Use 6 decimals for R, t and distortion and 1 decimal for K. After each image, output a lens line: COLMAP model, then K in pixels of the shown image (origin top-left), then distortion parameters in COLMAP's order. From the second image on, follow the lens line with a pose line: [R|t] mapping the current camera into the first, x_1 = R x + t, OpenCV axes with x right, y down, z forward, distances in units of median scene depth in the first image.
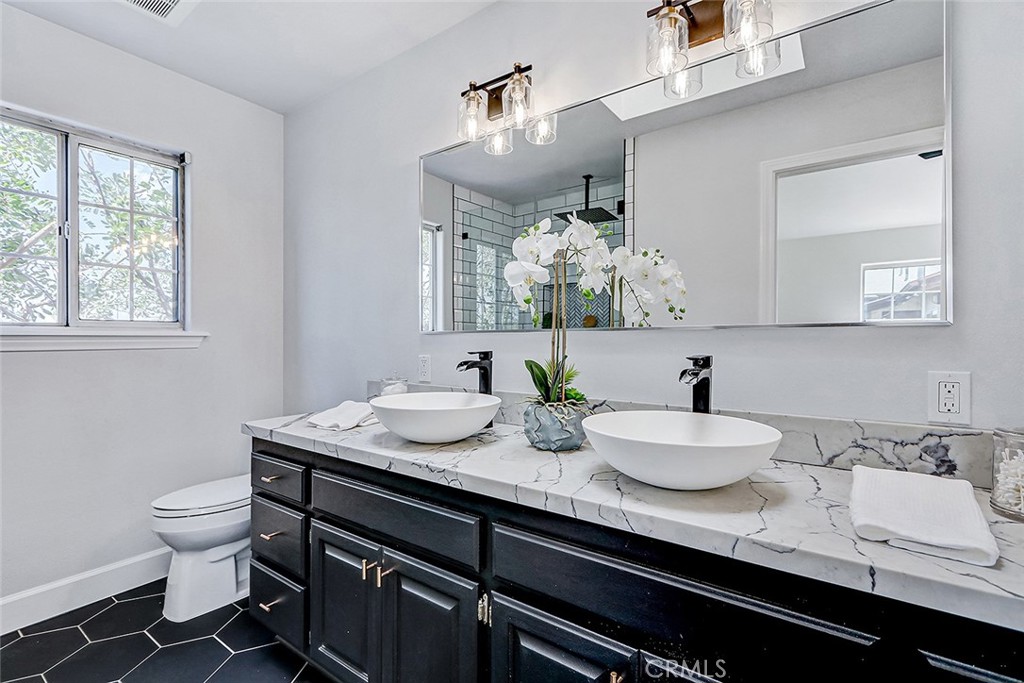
lens RADIAL K [[471.1, 0, 510.4], [0, 471.1, 341.9], [0, 0, 1]] dist [0.005024, -0.002673]
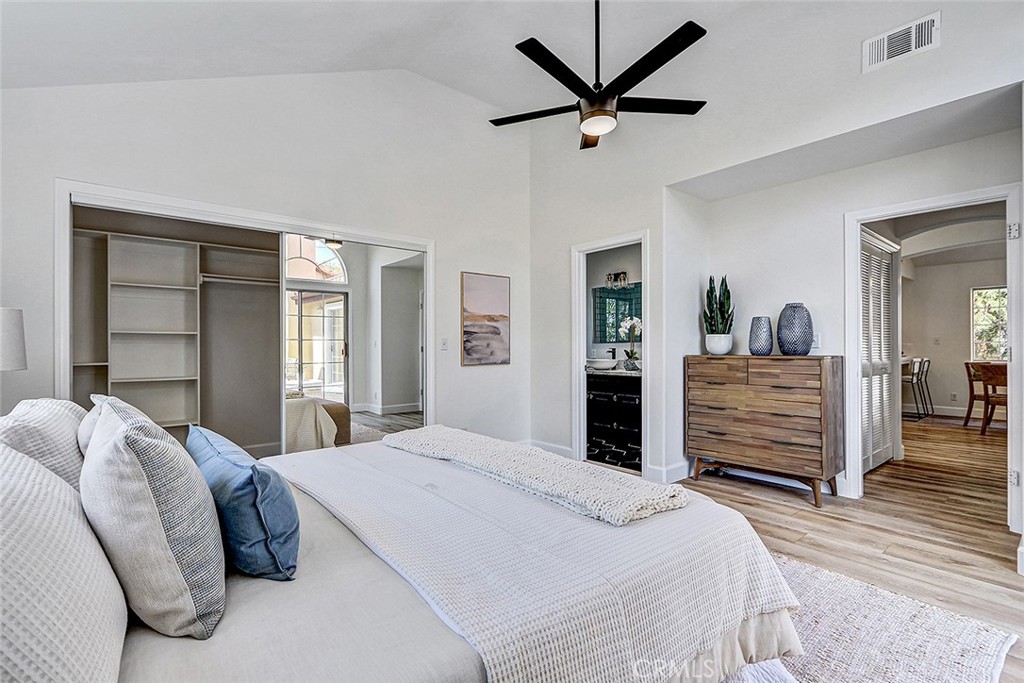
lens RADIAL K [[471.1, 0, 508.8], [0, 471.1, 347.5], [0, 0, 1]] dist [0.005024, -0.002673]
pose [[0.969314, -0.006402, -0.245741, 0.068361], [0.005501, 0.999975, -0.004354, 0.031353], [0.245763, 0.002869, 0.969326, -3.332302]]
